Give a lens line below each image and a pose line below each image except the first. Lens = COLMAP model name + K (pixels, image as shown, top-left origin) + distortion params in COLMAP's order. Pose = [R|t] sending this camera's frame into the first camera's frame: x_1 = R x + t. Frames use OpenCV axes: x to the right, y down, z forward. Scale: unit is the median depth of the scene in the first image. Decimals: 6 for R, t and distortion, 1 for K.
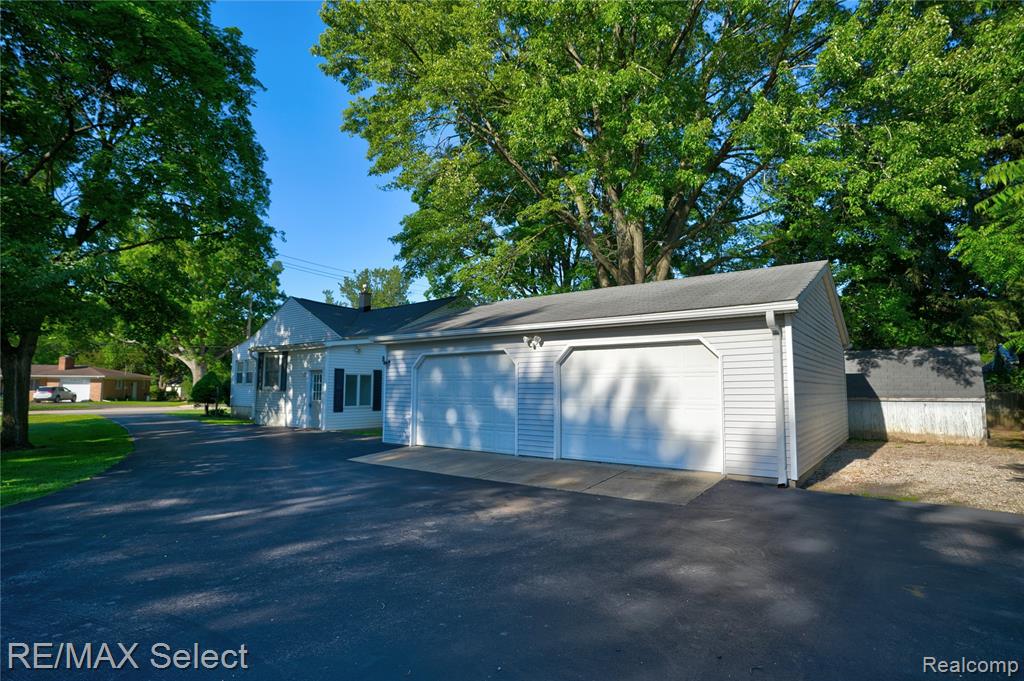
lens RADIAL K [[520.5, 0, 504.3], [0, 520.5, 339.4], [0, 0, 1]] dist [-0.012595, 0.005647]
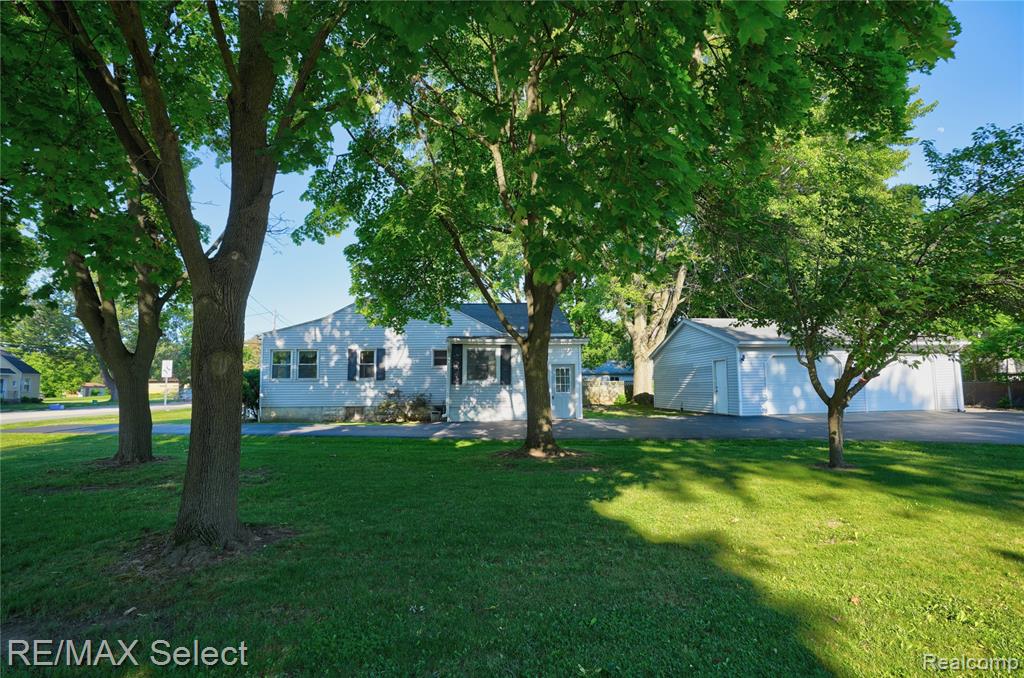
lens RADIAL K [[489.4, 0, 510.0], [0, 489.4, 313.8], [0, 0, 1]] dist [-0.046438, 0.004760]
pose [[0.727441, 0.093651, 0.679749, -1.203029], [-0.050731, 0.995271, -0.082832, 0.049454], [-0.684292, 0.025771, 0.728753, 0.352151]]
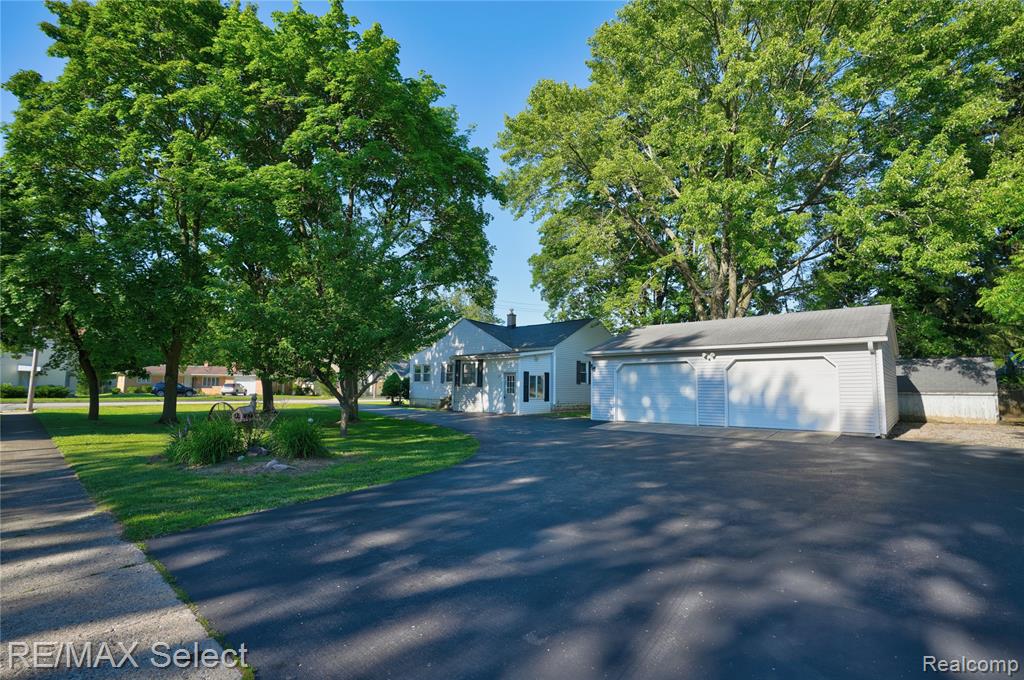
lens RADIAL K [[464.7, 0, 506.5], [0, 464.7, 341.5], [0, 0, 1]] dist [-0.048348, 0.017269]
pose [[0.996550, -0.001981, -0.082967, -0.277335], [0.001533, 0.999984, -0.005469, -0.020841], [0.082976, 0.005323, 0.996537, -0.304257]]
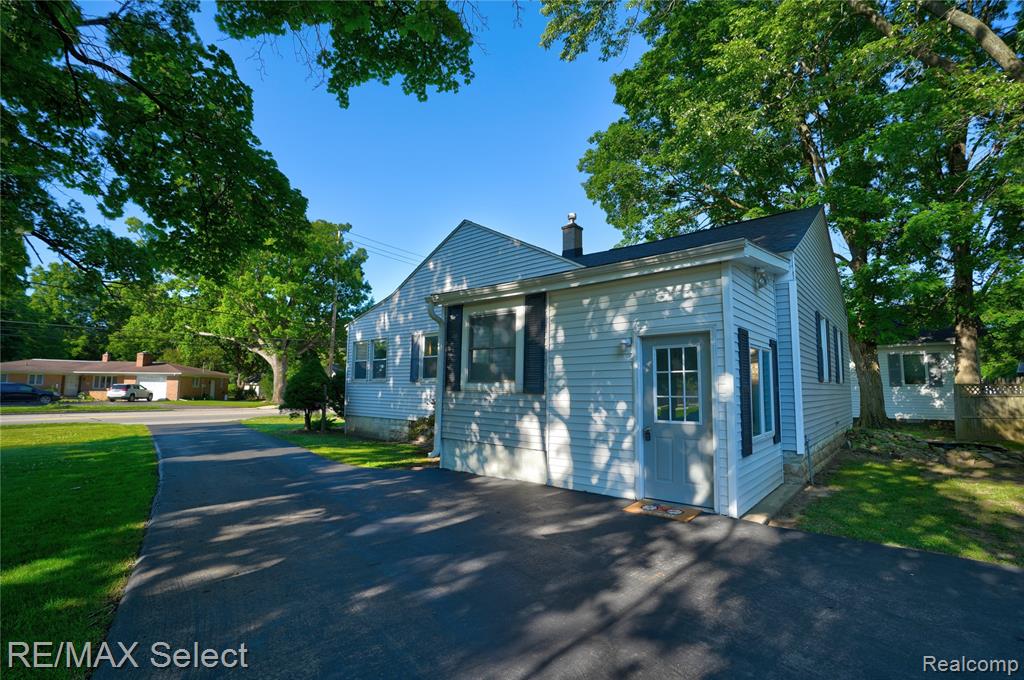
lens RADIAL K [[464.7, 0, 510.5], [0, 464.7, 340.8], [0, 0, 1]] dist [-0.048348, 0.017269]
pose [[0.998711, -0.001370, -0.050745, -0.478884], [0.000935, 0.999963, -0.008605, 0.068679], [0.050755, 0.008547, 0.998675, 0.725596]]
